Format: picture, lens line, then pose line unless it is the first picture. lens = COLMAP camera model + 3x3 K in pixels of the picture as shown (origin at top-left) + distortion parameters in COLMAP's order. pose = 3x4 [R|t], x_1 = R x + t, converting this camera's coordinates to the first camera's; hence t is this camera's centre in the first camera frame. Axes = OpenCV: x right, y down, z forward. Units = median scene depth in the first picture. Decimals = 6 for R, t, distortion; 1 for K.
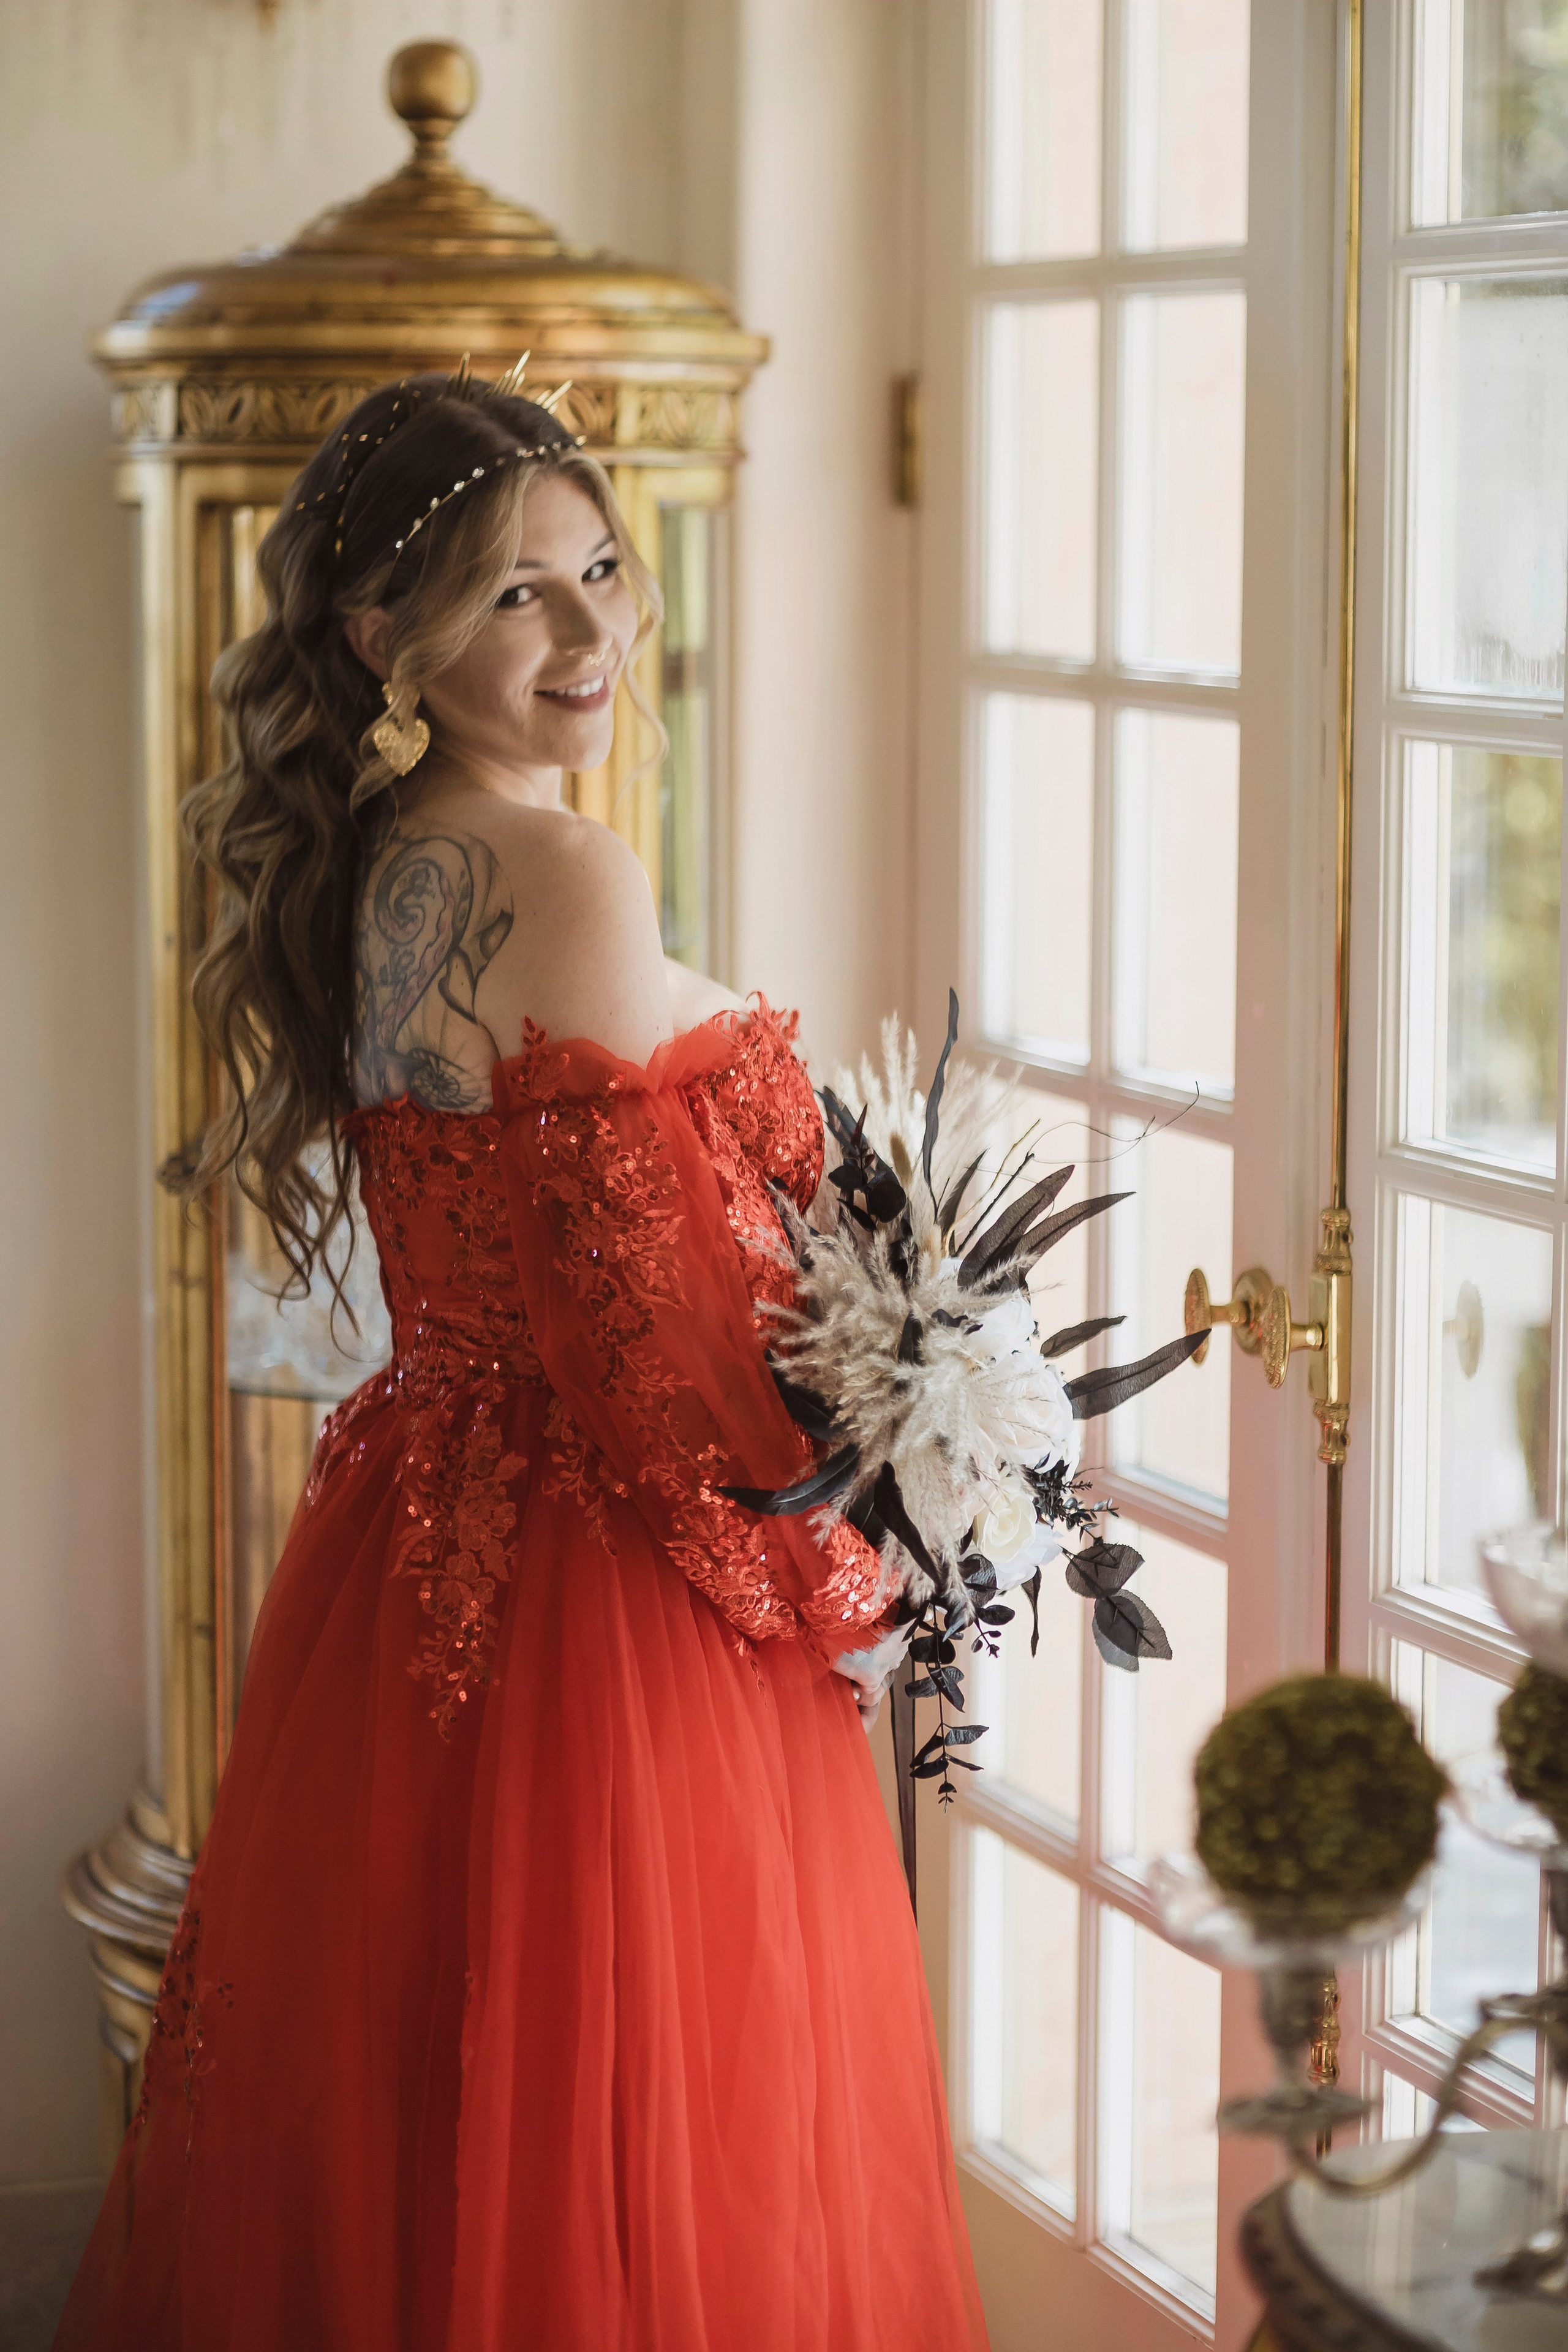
lens RADIAL K [[5772.1, 0, 826.2], [0, 5772.1, 1177.7], [0, 0, 1]] dist [-0.152128, -0.290365]
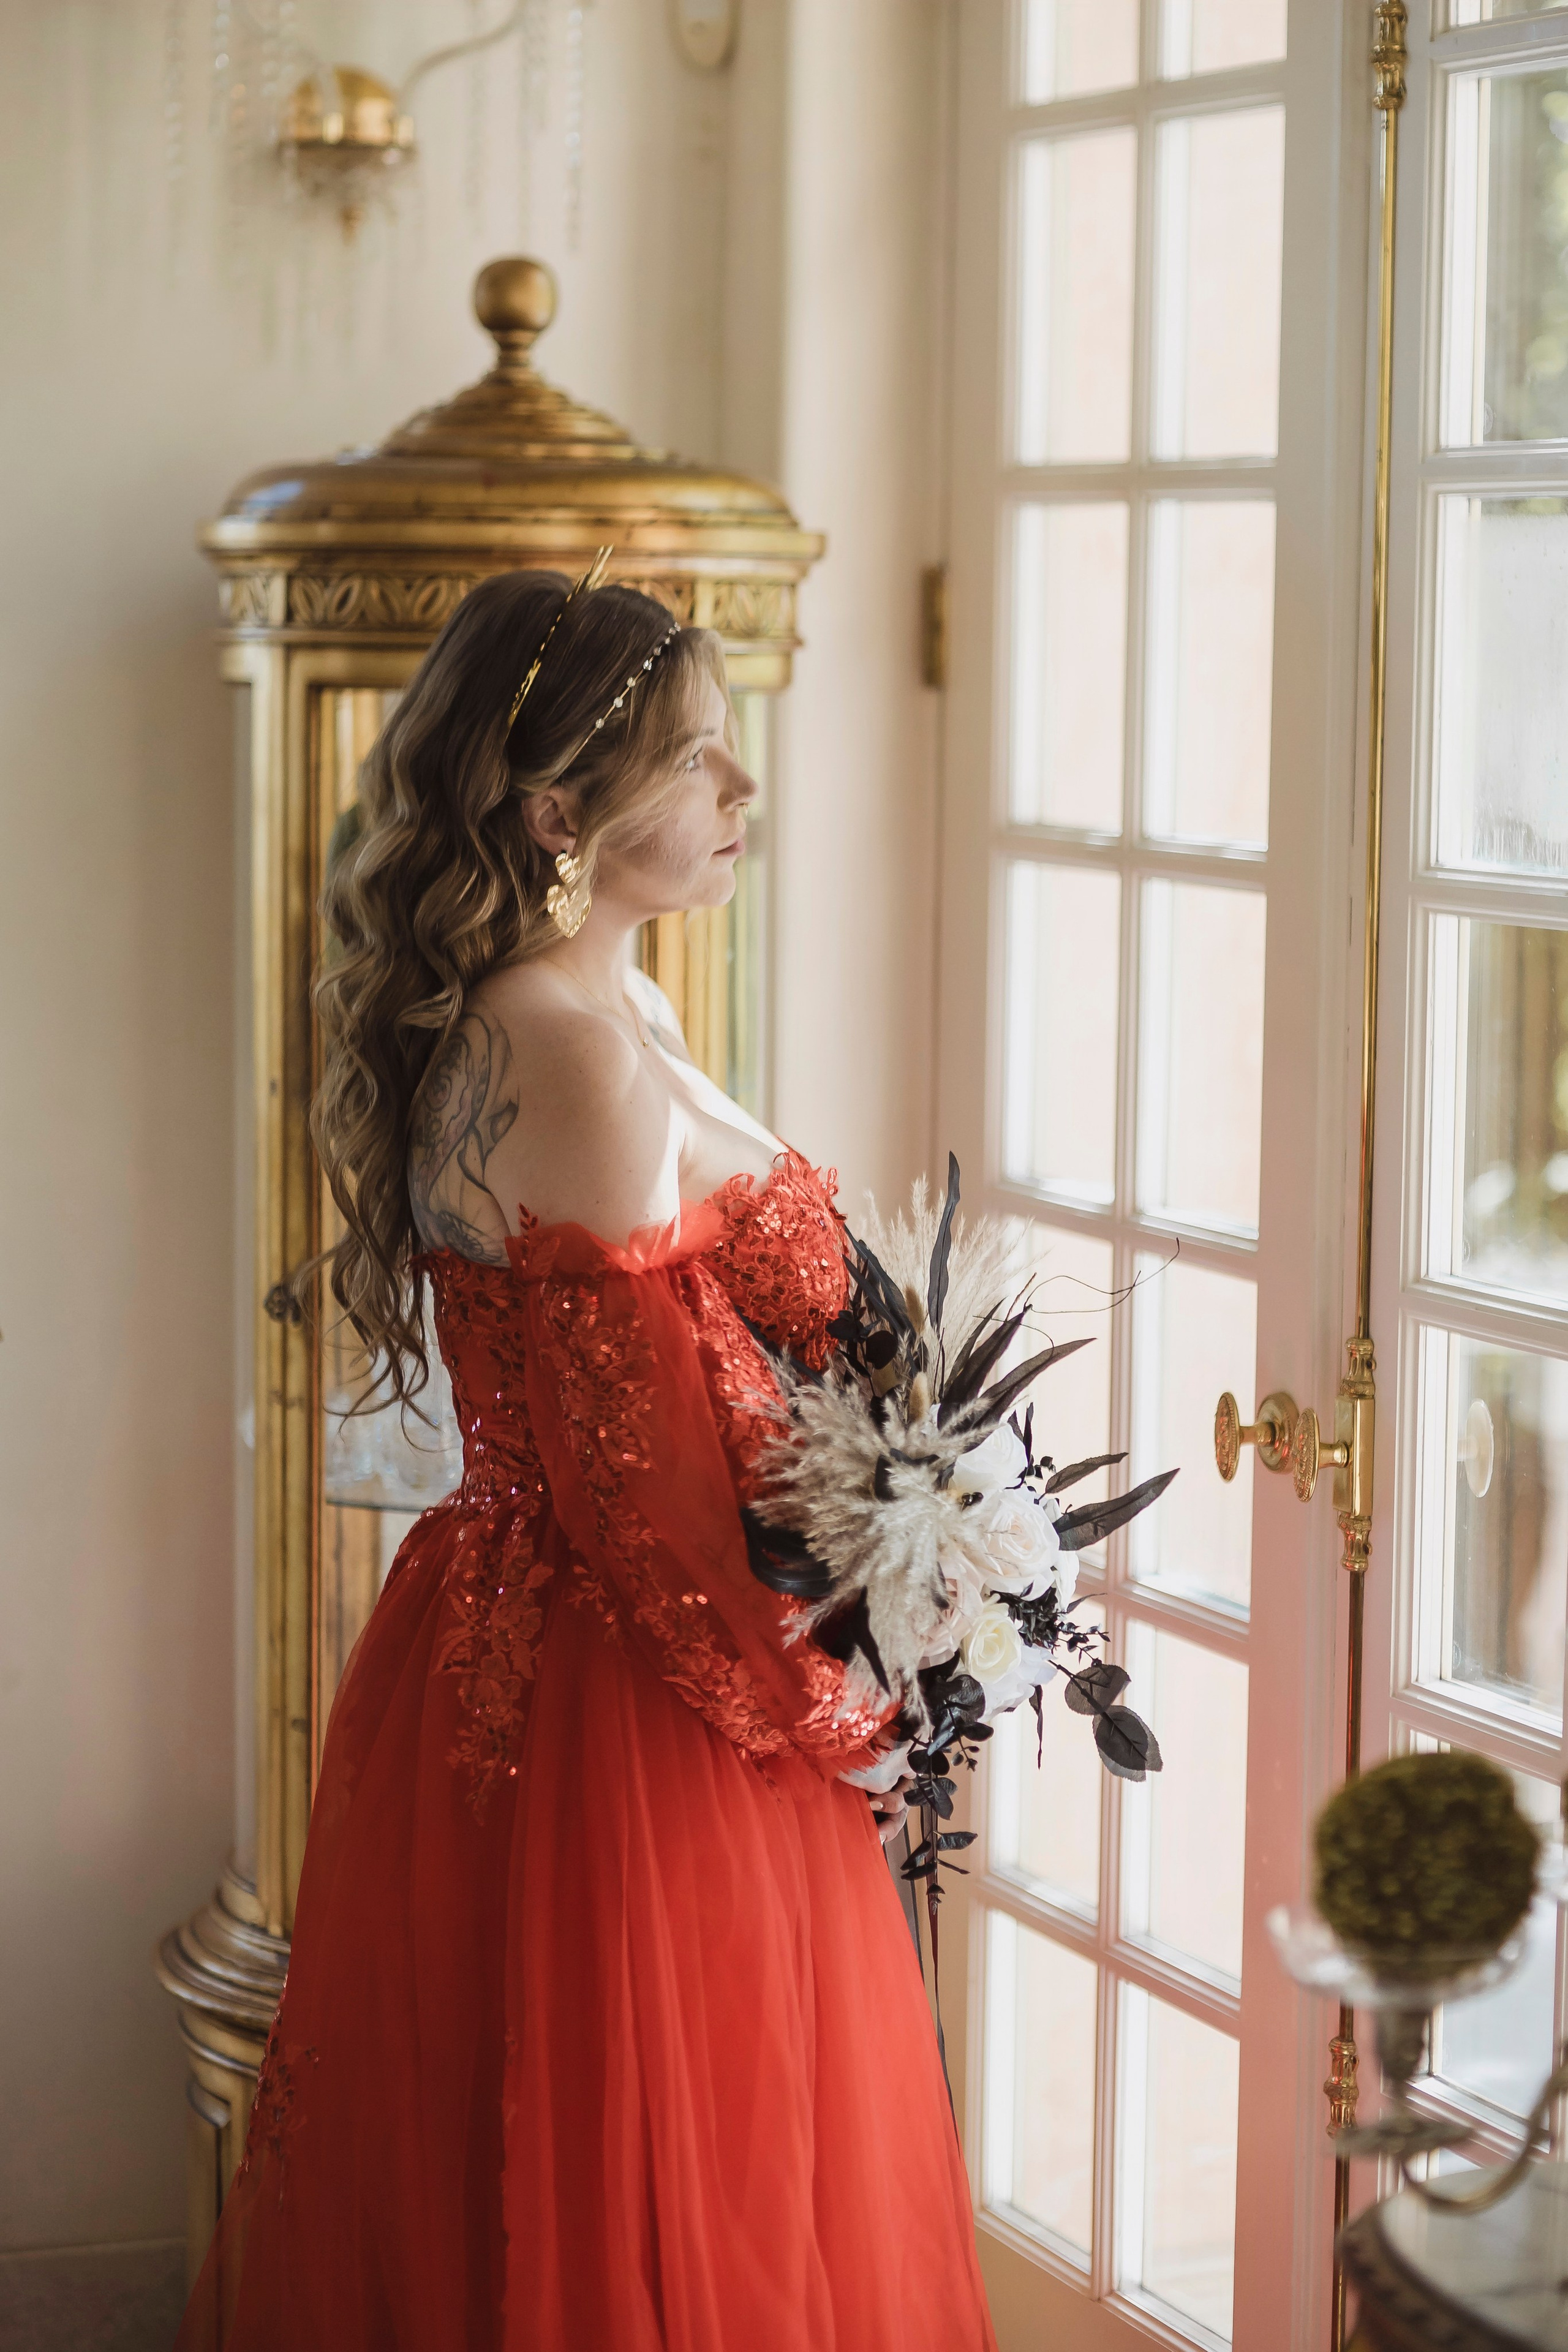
lens RADIAL K [[5772.1, 0, 826.2], [0, 5772.1, 1177.7], [0, 0, 1]] dist [-0.152128, -0.290365]
pose [[0.999343, 0.004494, 0.035972, -0.049670], [-0.003722, 0.999762, -0.021508, -0.001176], [-0.036060, 0.021360, 0.999121, -0.087653]]
